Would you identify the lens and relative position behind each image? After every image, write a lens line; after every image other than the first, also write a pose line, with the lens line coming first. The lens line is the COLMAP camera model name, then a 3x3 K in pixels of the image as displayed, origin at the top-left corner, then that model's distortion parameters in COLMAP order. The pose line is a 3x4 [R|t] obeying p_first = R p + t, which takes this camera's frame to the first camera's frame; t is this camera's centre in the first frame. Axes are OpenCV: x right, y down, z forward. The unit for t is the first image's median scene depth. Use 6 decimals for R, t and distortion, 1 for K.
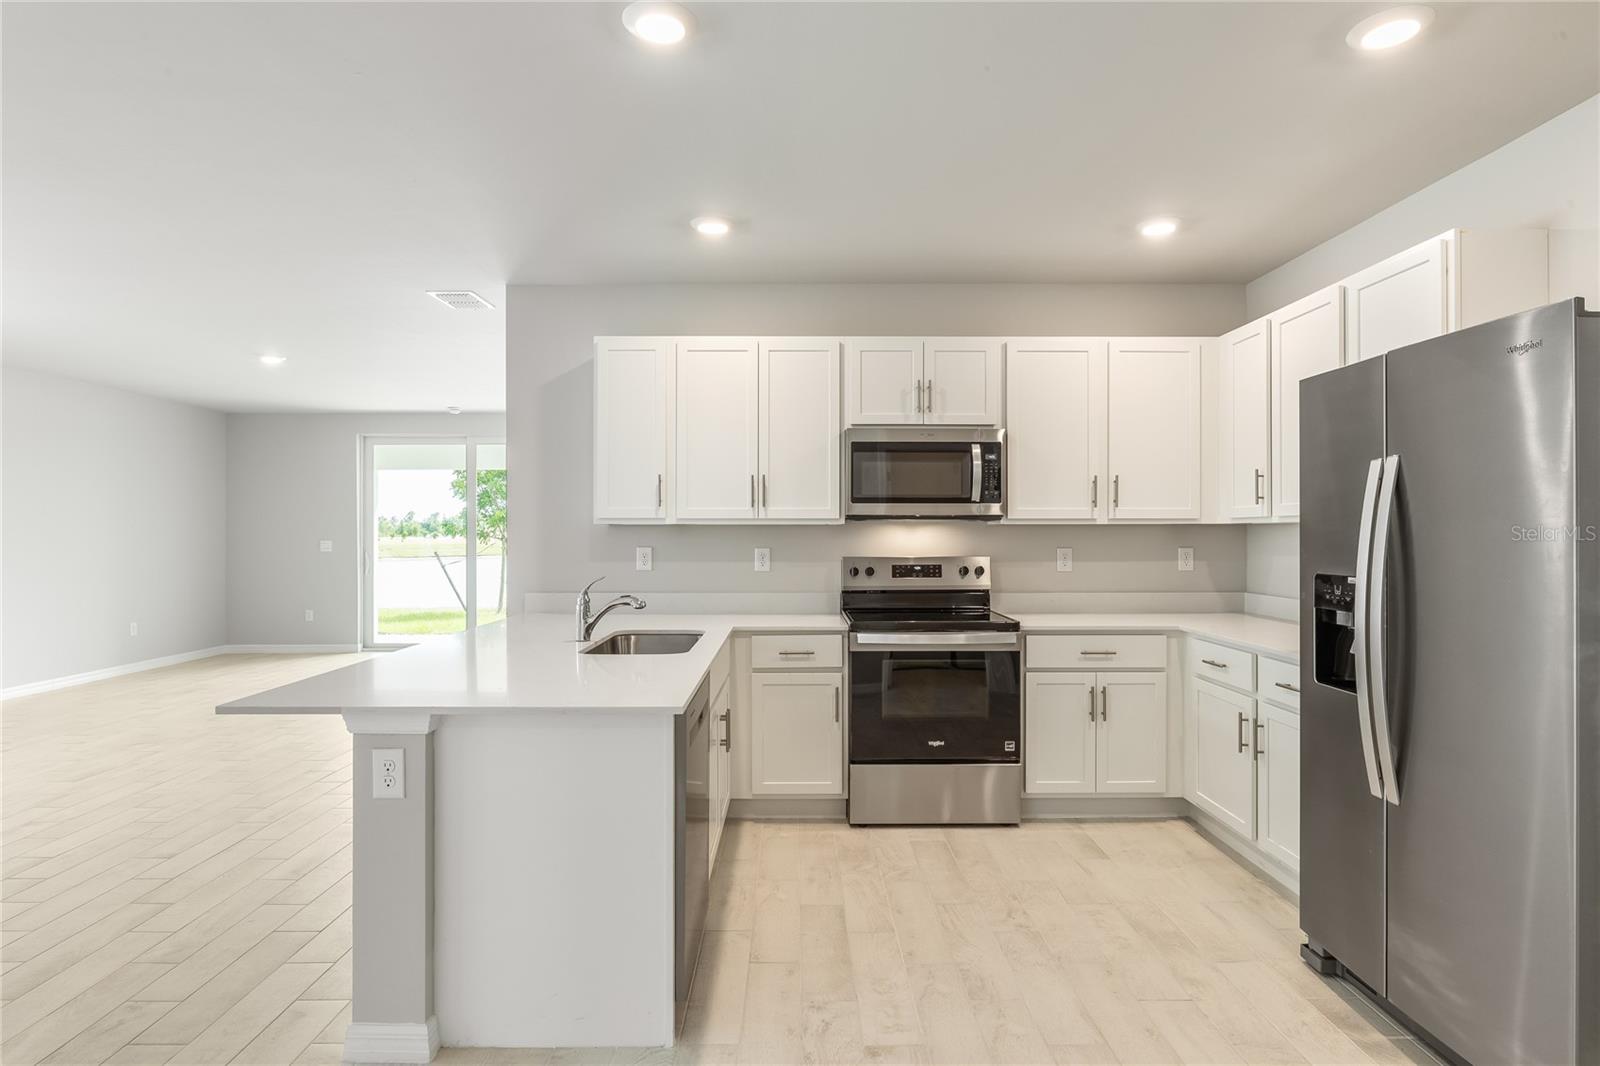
lens RADIAL K [[836.8, 0, 805.3], [0, 836.8, 531.6], [0, 0, 1]] dist [-0.007376, -0.001609]
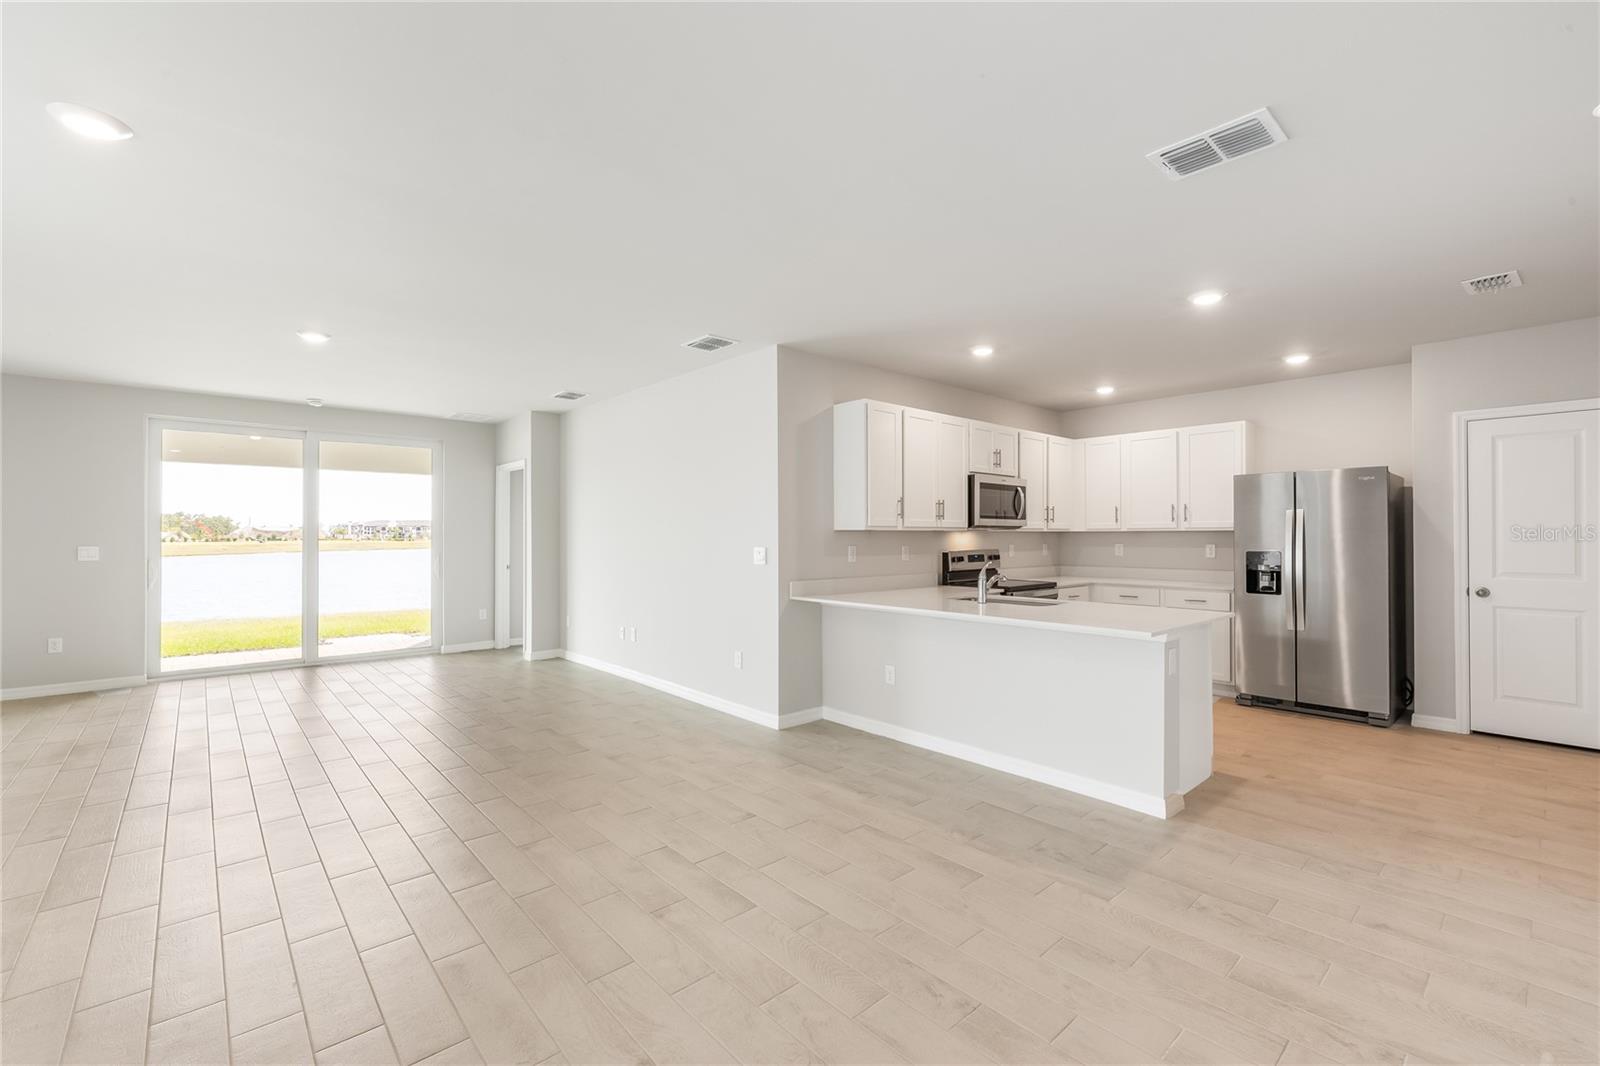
lens RADIAL K [[675.0, 0, 803.3], [0, 675.0, 532.1], [0, 0, 1]] dist [0.002165, -0.000324]
pose [[0.752753, 0.003927, 0.658291, -1.017344], [0.000137, 0.999981, -0.006123, 0.001894], [-0.658303, 0.004700, 0.752739, 0.186068]]
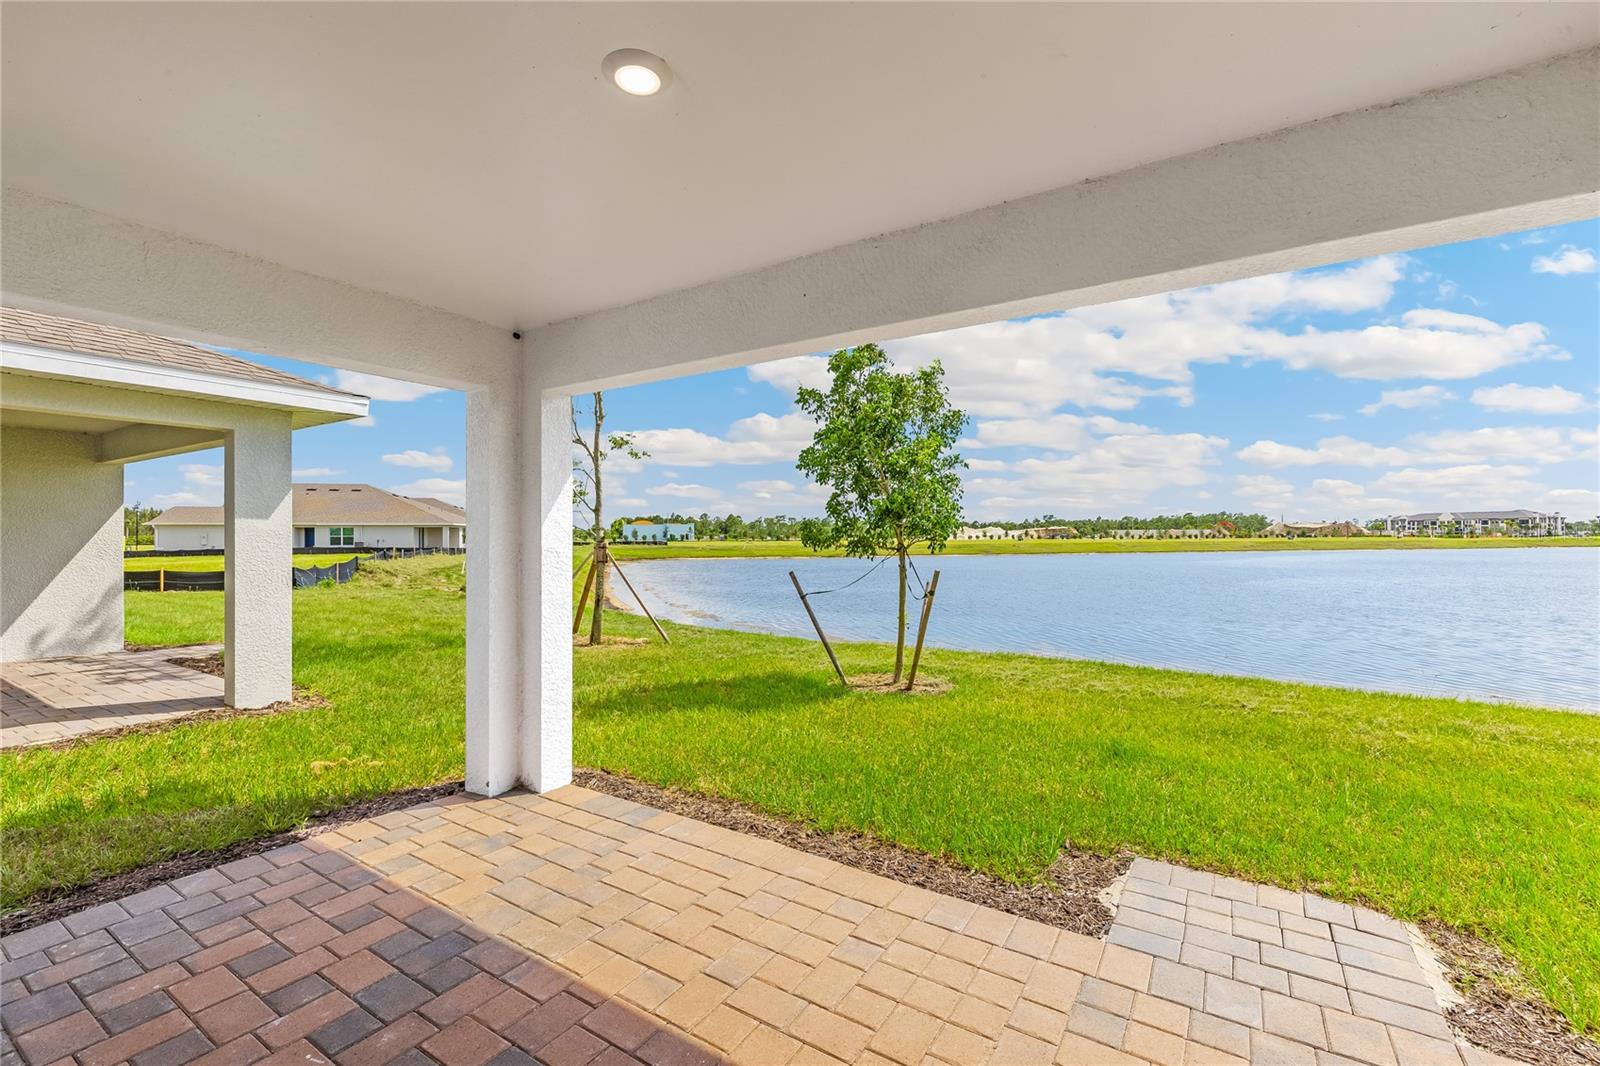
lens RADIAL K [[675.0, 0, 790.0], [0, 675.0, 534.2], [0, 0, 1]] dist [0.002165, -0.000324]
pose [[0.826322, -0.003990, -0.563183, -0.621301], [0.004250, 0.999991, -0.000848, -0.009589], [0.563181, -0.001693, 0.826332, 2.196567]]
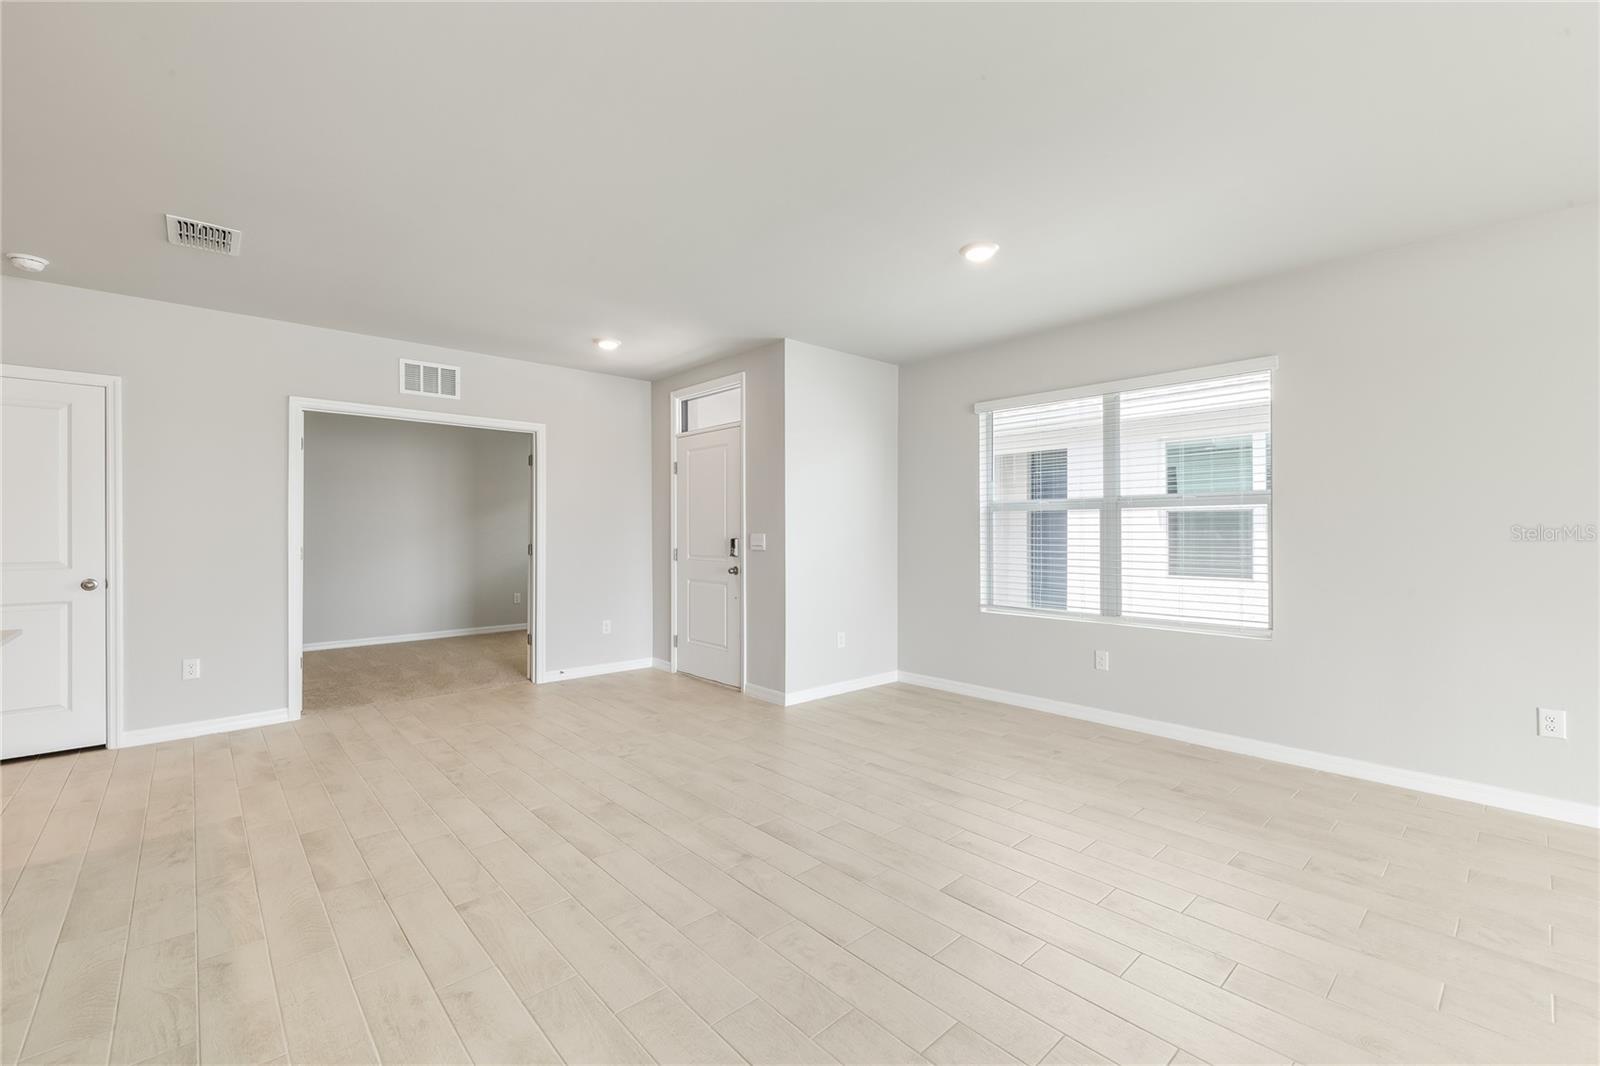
lens RADIAL K [[675.0, 0, 806.2], [0, 675.0, 526.8], [0, 0, 1]] dist [0.002165, -0.000324]
pose [[-0.745607, 0.000978, -0.666385, -0.439742], [0.003652, 0.999990, -0.002619, 0.013679], [0.666376, -0.004386, -0.745603, 1.319085]]
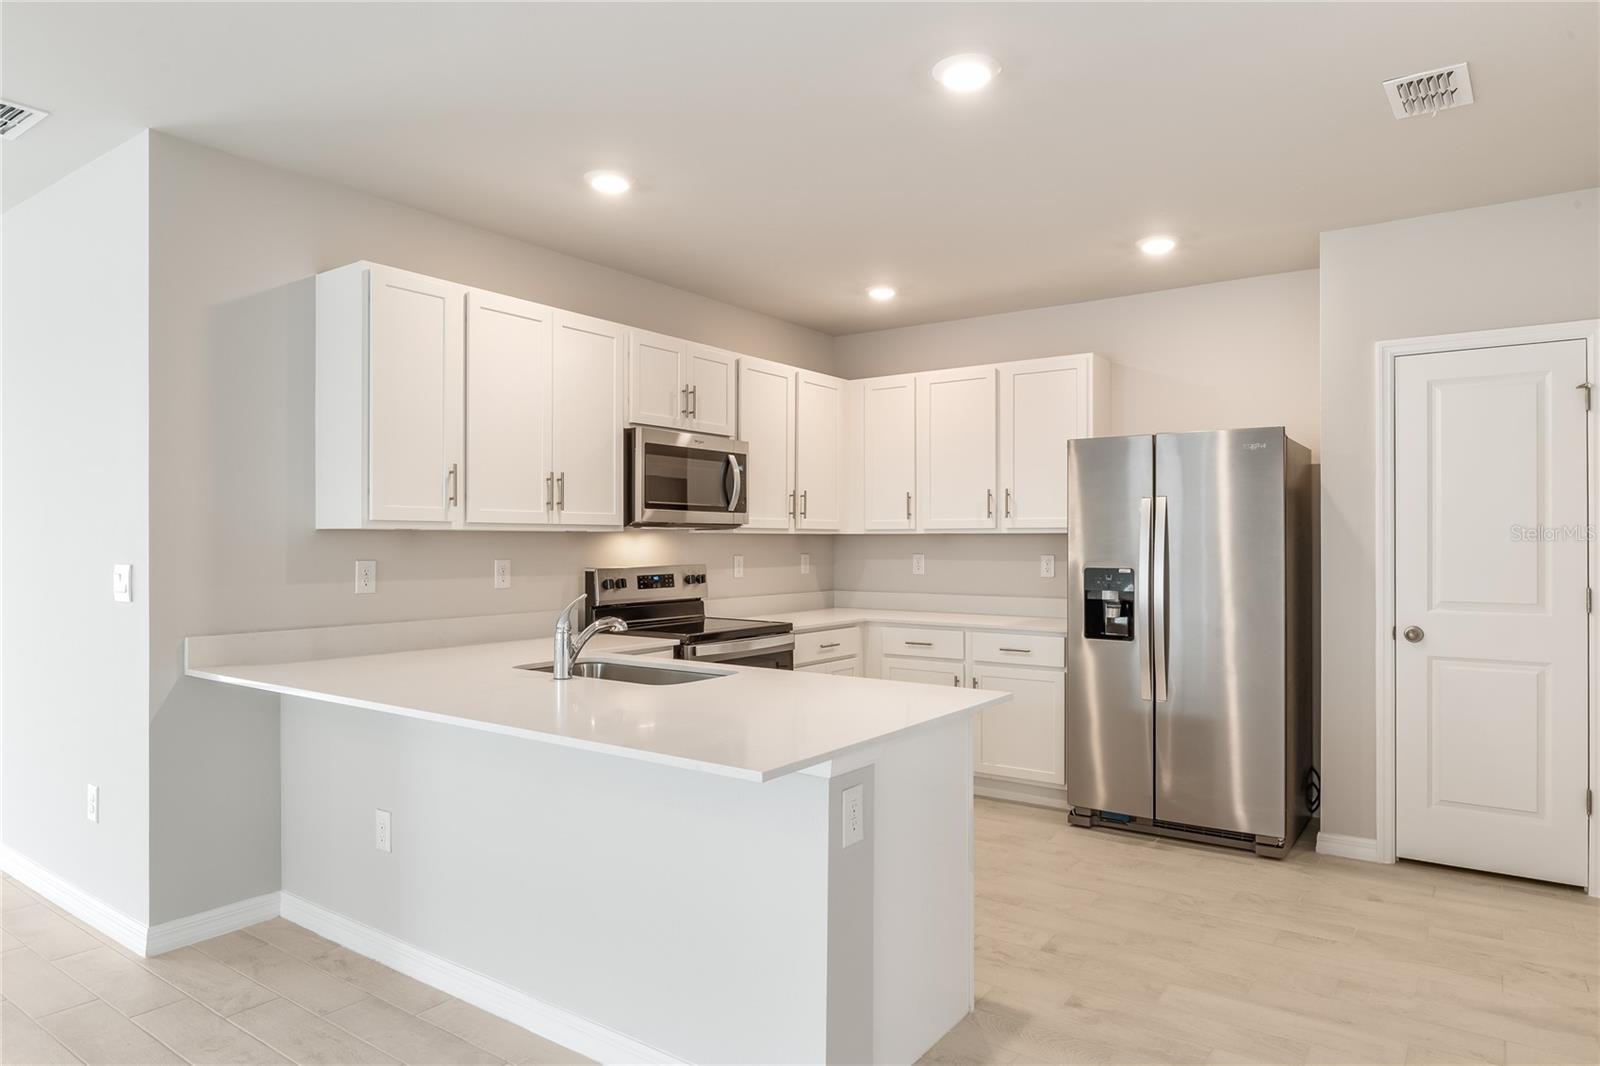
lens RADIAL K [[963.7, 0, 802.6], [0, 963.7, 539.5], [0, 0, 1]] dist [-0.010817, 0.000764]
pose [[0.590619, 0.002236, 0.806947, -0.636874], [-0.001614, 0.999997, -0.001589, 0.000863], [-0.806949, -0.000364, 0.590621, 0.211001]]
